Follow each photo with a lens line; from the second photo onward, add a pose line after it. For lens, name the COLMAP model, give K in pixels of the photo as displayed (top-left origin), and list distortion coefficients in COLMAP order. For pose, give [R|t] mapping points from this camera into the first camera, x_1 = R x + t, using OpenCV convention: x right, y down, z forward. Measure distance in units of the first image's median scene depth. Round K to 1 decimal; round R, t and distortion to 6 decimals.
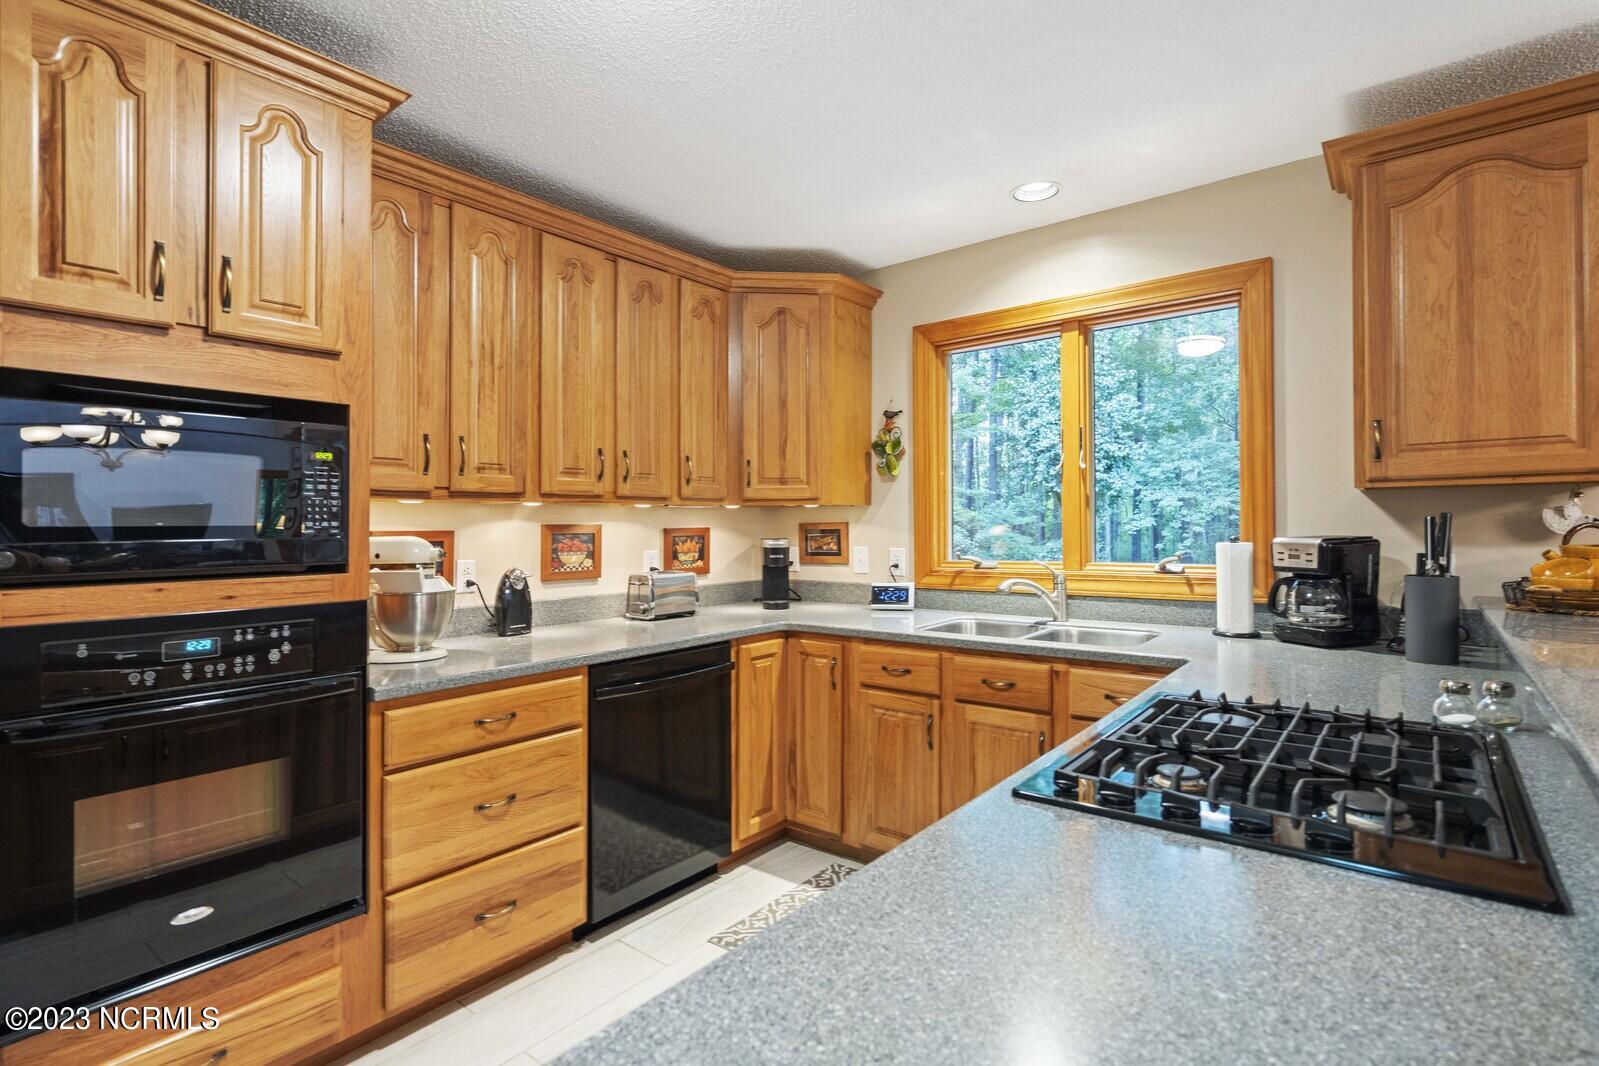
lens RADIAL K [[775.7, 0, 805.8], [0, 775.7, 527.0], [0, 0, 1]] dist [-0.003449, 0.000859]
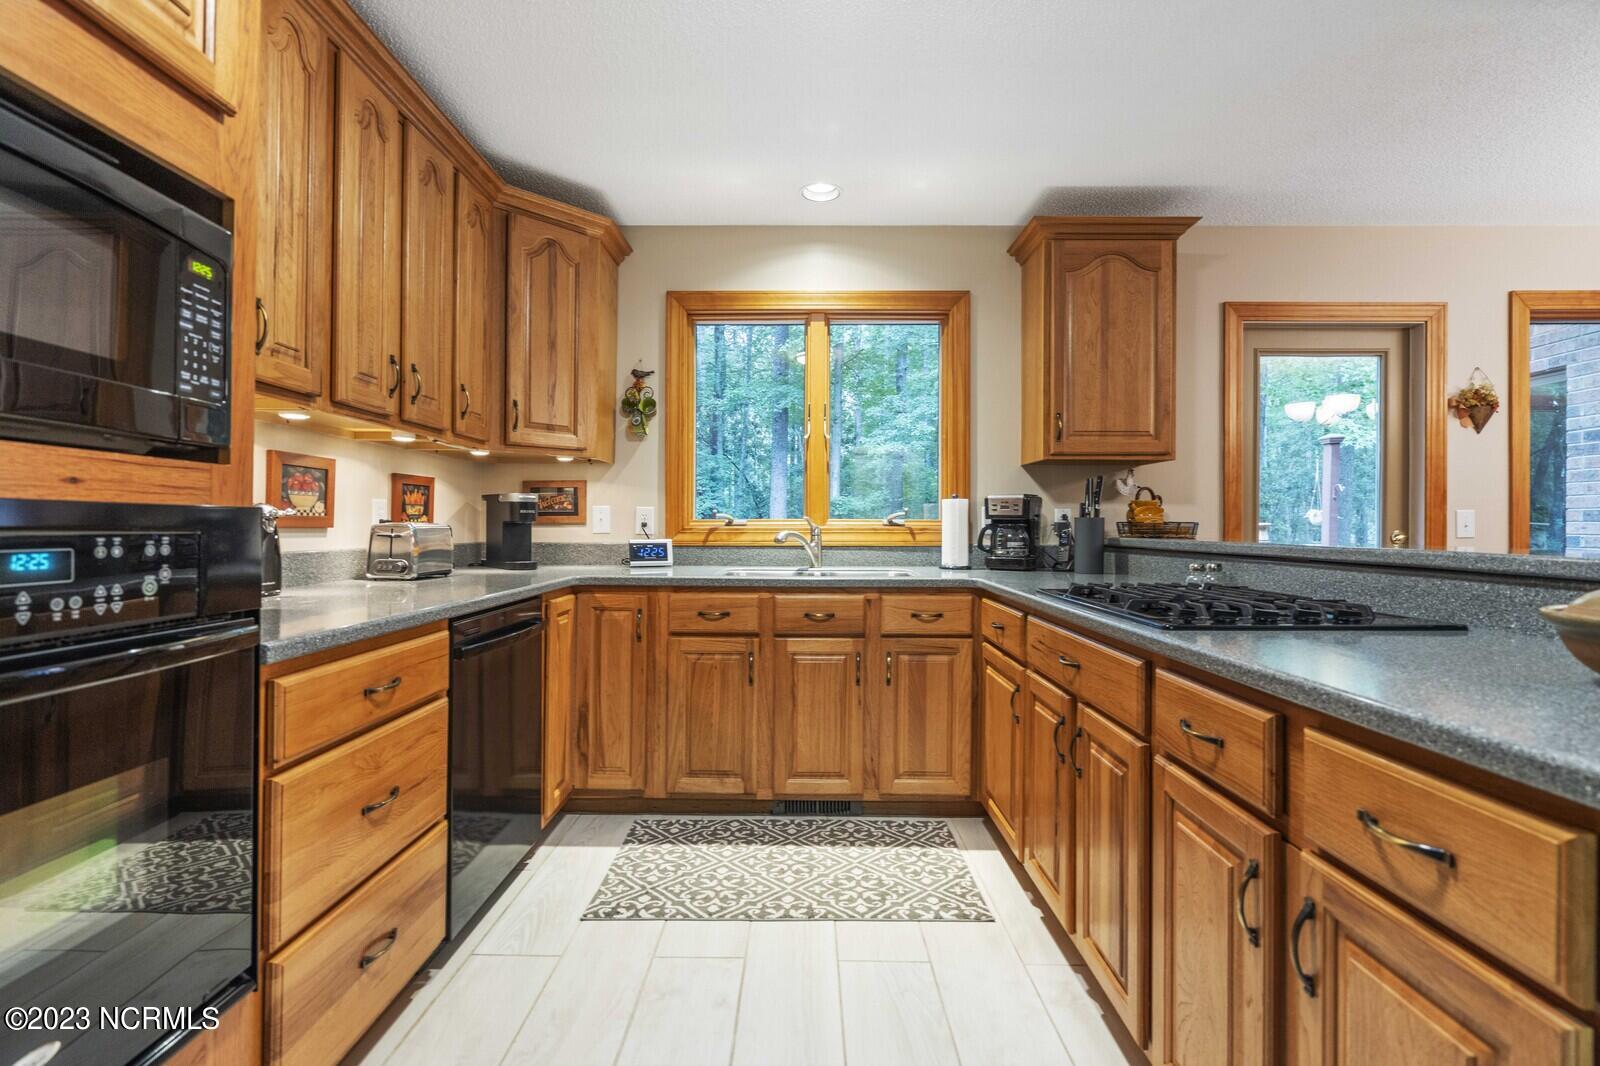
lens RADIAL K [[730.2, 0, 803.2], [0, 730.2, 531.6], [0, 0, 1]] dist [-0.005817, 0.000759]
pose [[0.786987, 0.009557, 0.616895, -0.399469], [-0.011630, 0.999932, -0.000654, 0.074602], [-0.616859, -0.006660, 0.787045, 0.163155]]
